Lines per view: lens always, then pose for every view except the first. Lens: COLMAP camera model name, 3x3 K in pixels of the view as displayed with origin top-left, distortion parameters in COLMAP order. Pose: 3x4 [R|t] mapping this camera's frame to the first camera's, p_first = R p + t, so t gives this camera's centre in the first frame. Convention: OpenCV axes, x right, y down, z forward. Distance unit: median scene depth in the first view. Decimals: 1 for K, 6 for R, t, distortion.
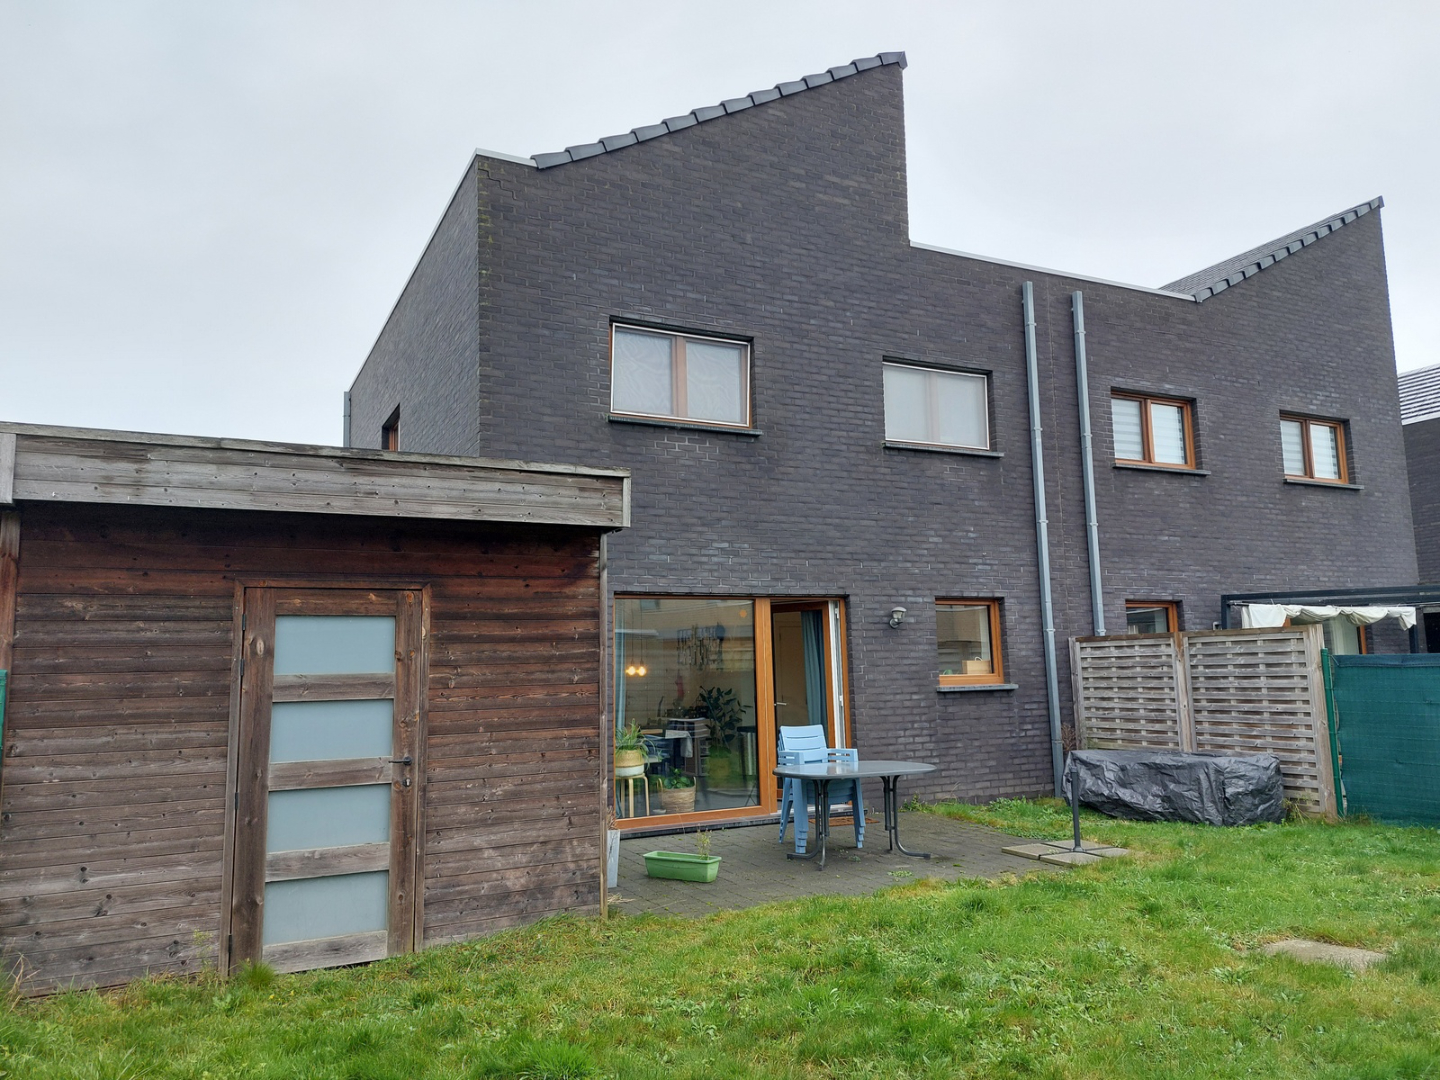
lens RADIAL K [[1027.6, 0, 729.3], [0, 1027.6, 543.1], [0, 0, 1]] dist [0.077767, -0.059932]
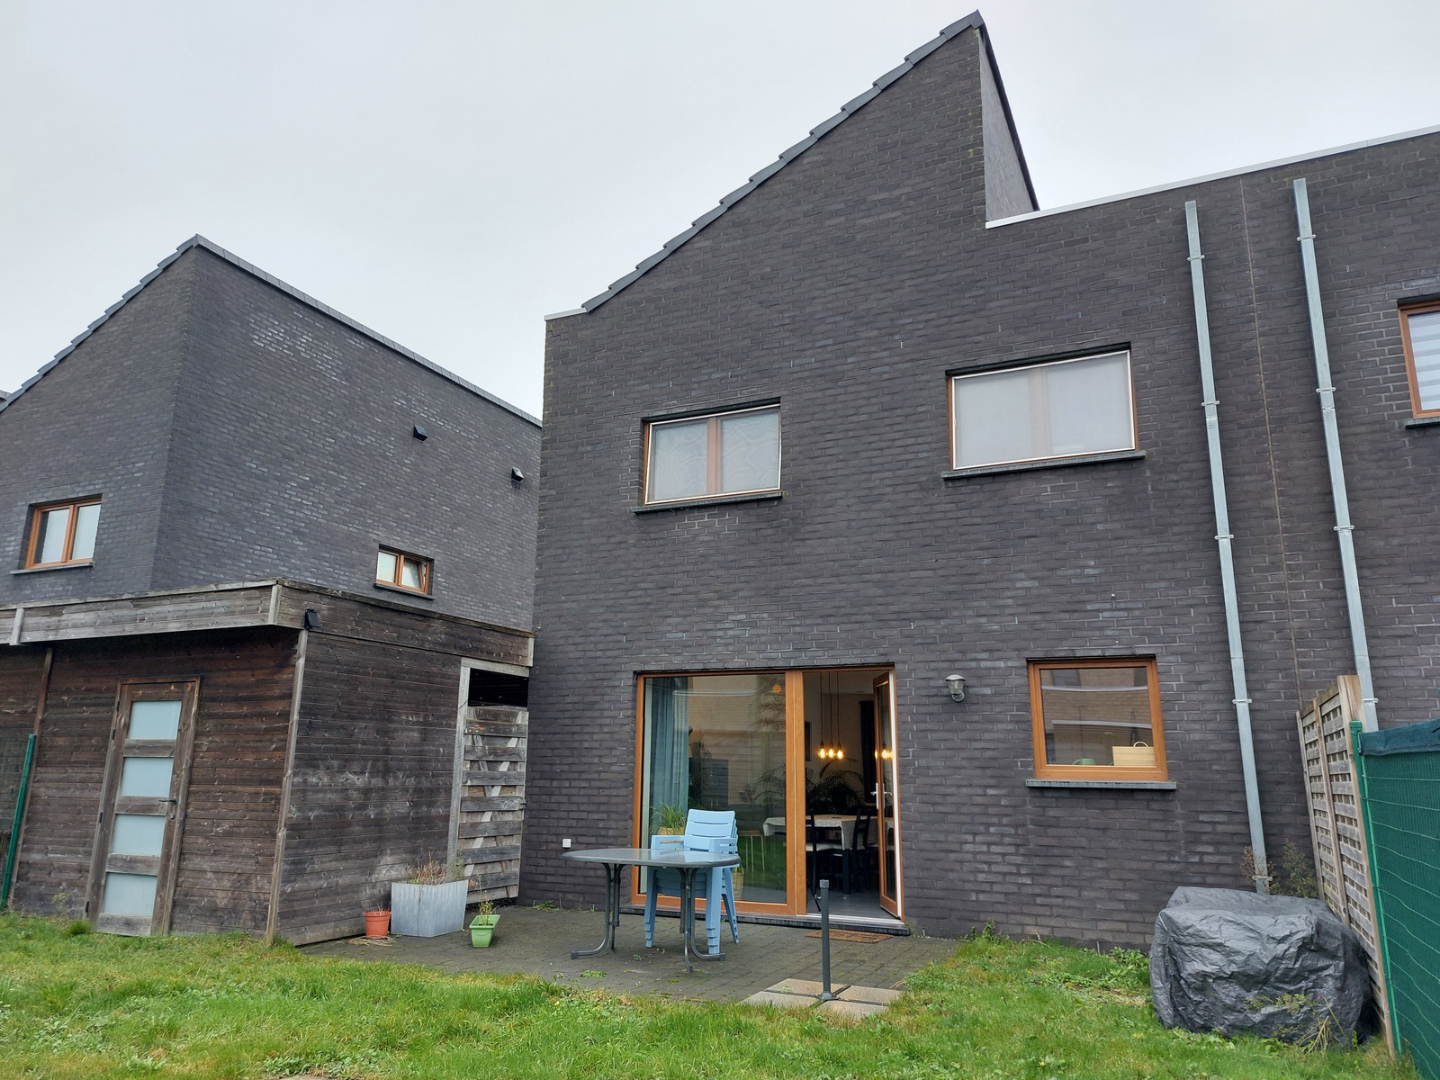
lens RADIAL K [[1027.6, 0, 709.6], [0, 1027.6, 529.9], [0, 0, 1]] dist [0.077767, -0.059932]
pose [[0.606697, -0.151604, -0.780343, 0.731922], [0.073206, 0.988130, -0.135057, 0.048185], [0.791555, 0.024812, 0.610594, 0.378173]]
